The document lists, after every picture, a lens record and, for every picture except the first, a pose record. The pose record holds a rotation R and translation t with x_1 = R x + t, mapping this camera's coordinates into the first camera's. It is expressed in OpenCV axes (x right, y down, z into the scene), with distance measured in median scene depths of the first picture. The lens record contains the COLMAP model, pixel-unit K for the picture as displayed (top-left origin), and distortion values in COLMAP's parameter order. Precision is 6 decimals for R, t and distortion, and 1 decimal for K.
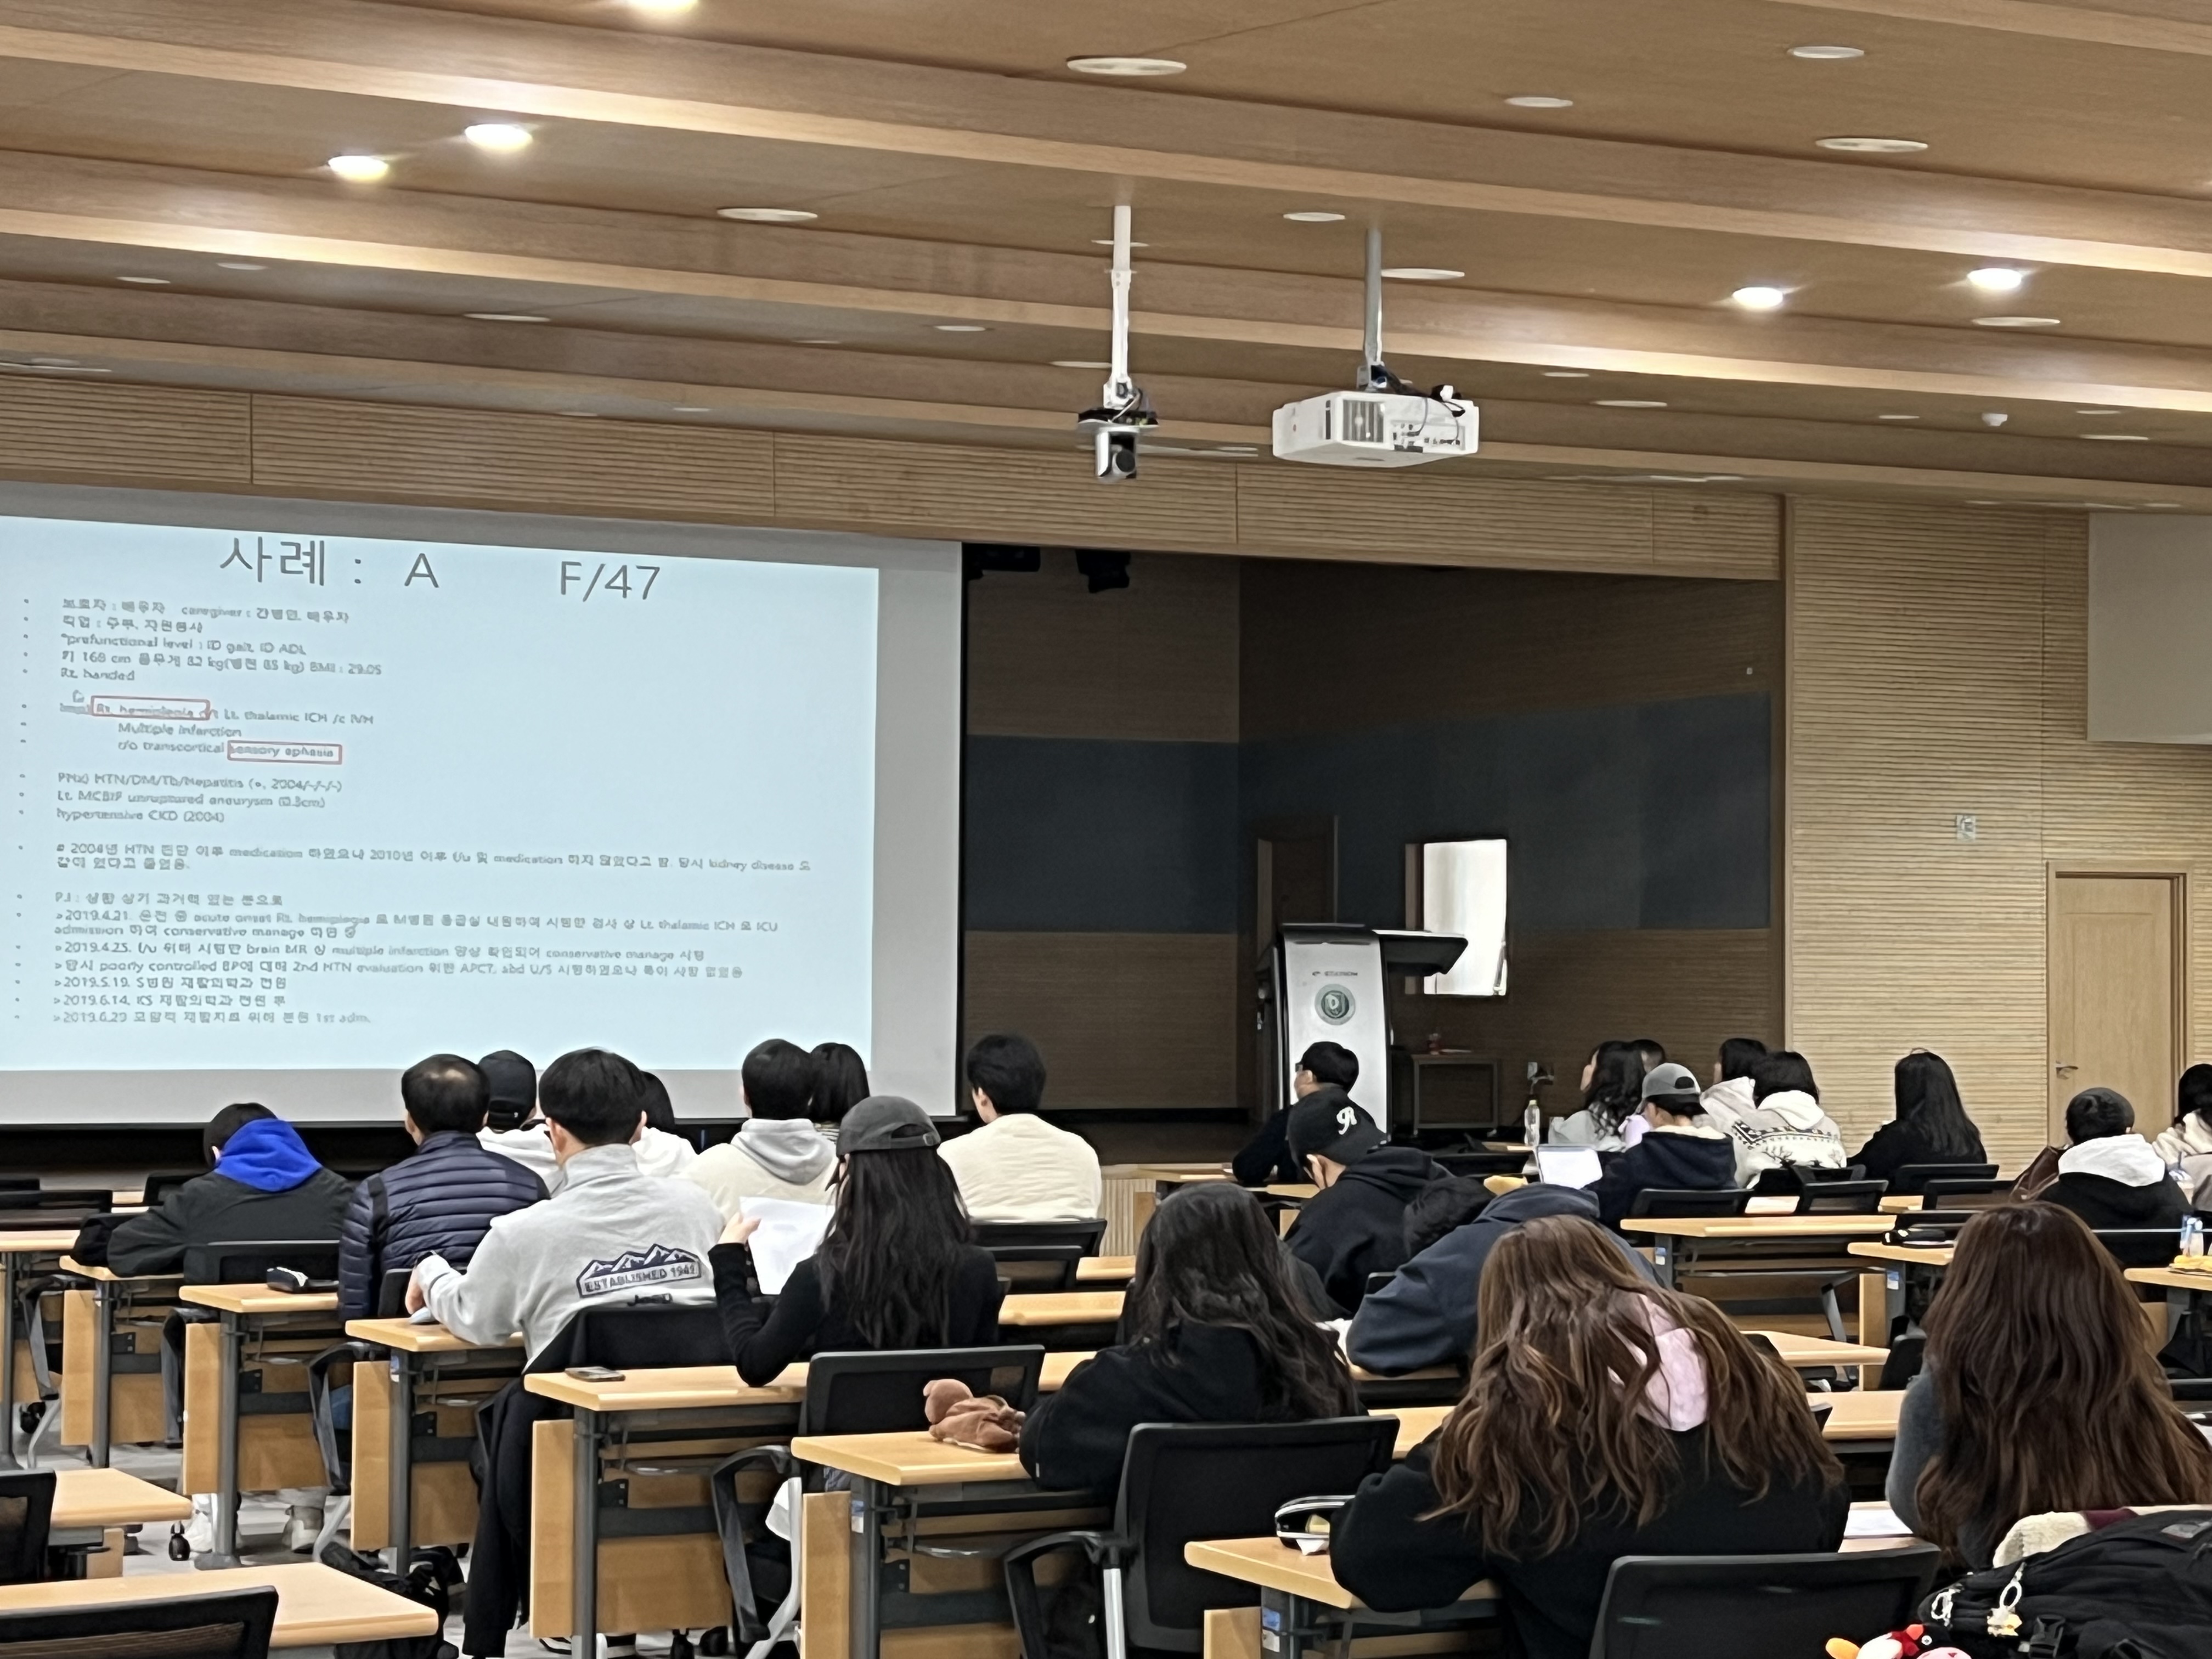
lens RADIAL K [[4250.4, 0, 1084.3], [0, 4250.4, 840.0], [0, 0, 1]] dist [0.129296, 0.000000]
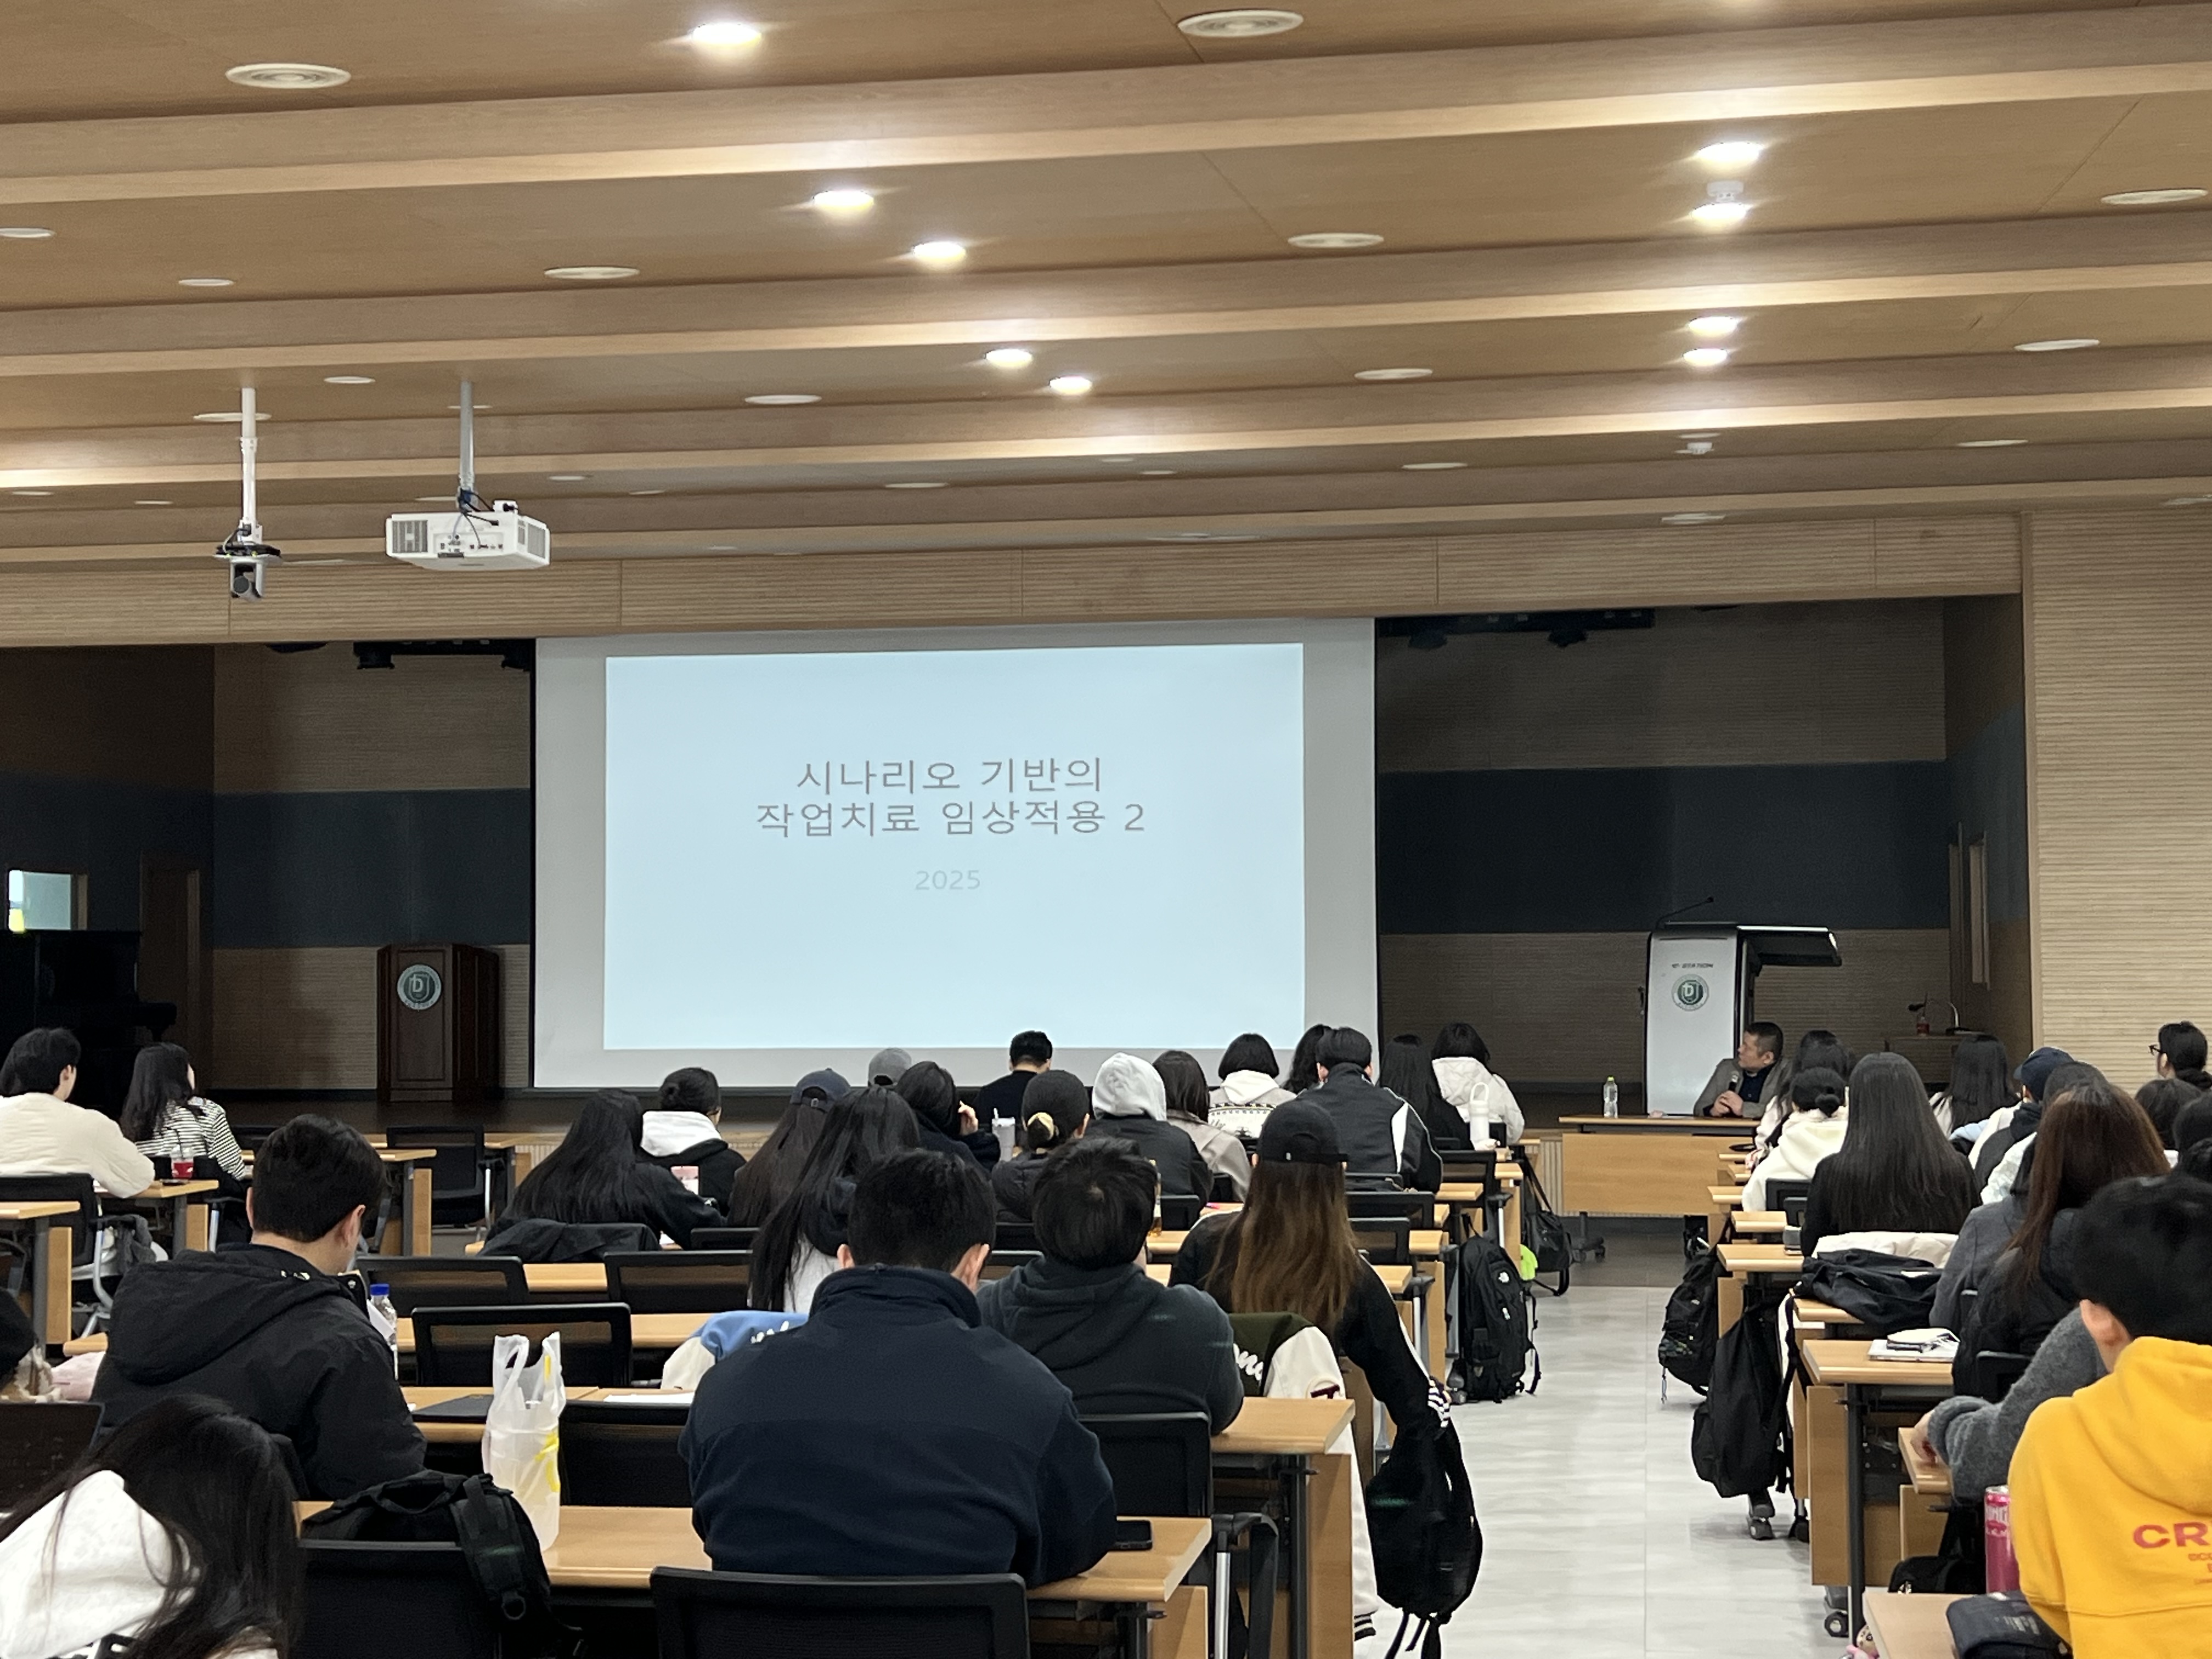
lens RADIAL K [[3277.0, 0, 1126.5], [0, 3277.0, 841.4], [0, 0, 1]] dist [0.127102, 0.000000]
pose [[0.811253, -0.036458, -0.583557, 0.475249], [0.032738, 0.999321, -0.016922, 0.008379], [0.583778, -0.005376, 0.811896, 0.200227]]
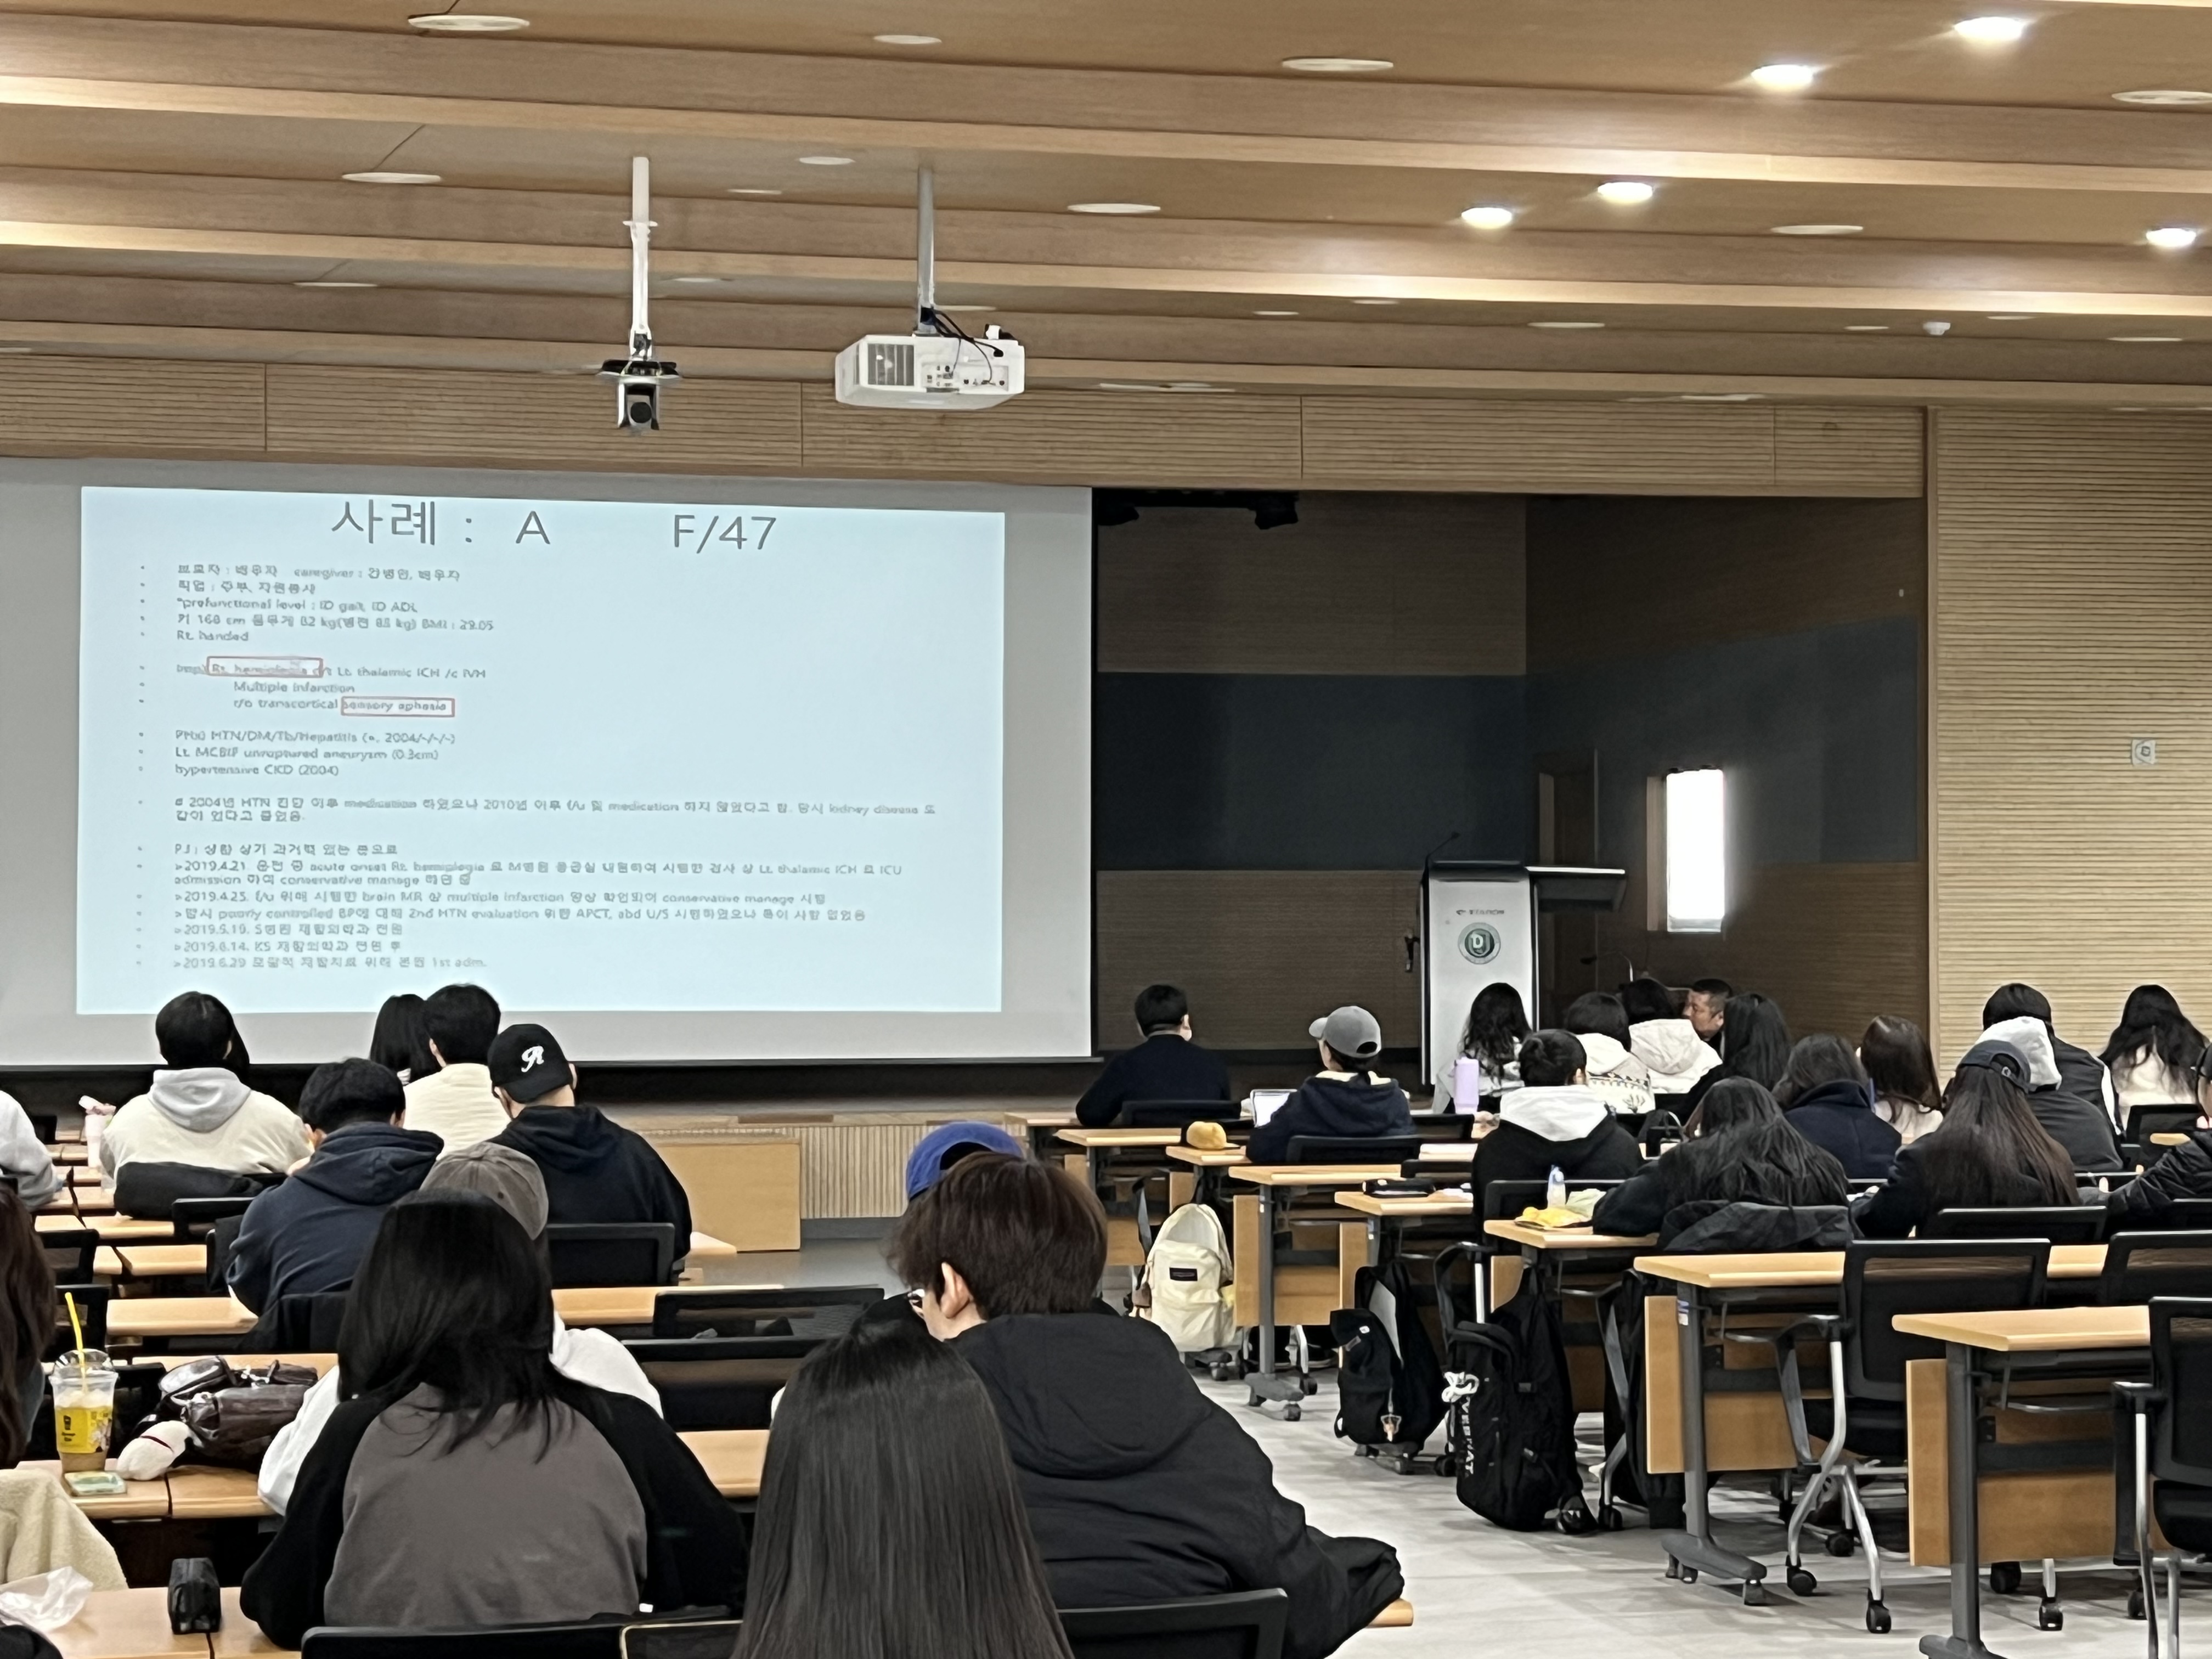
lens RADIAL K [[4250.4, 0, 1094.6], [0, 4250.4, 867.6], [0, 0, 1]] dist [0.129296, 0.000000]
pose [[0.975955, -0.009619, -0.217759, 0.194741], [0.014558, 0.999672, 0.021090, -0.000867], [0.217485, -0.023753, 0.975775, 0.023052]]
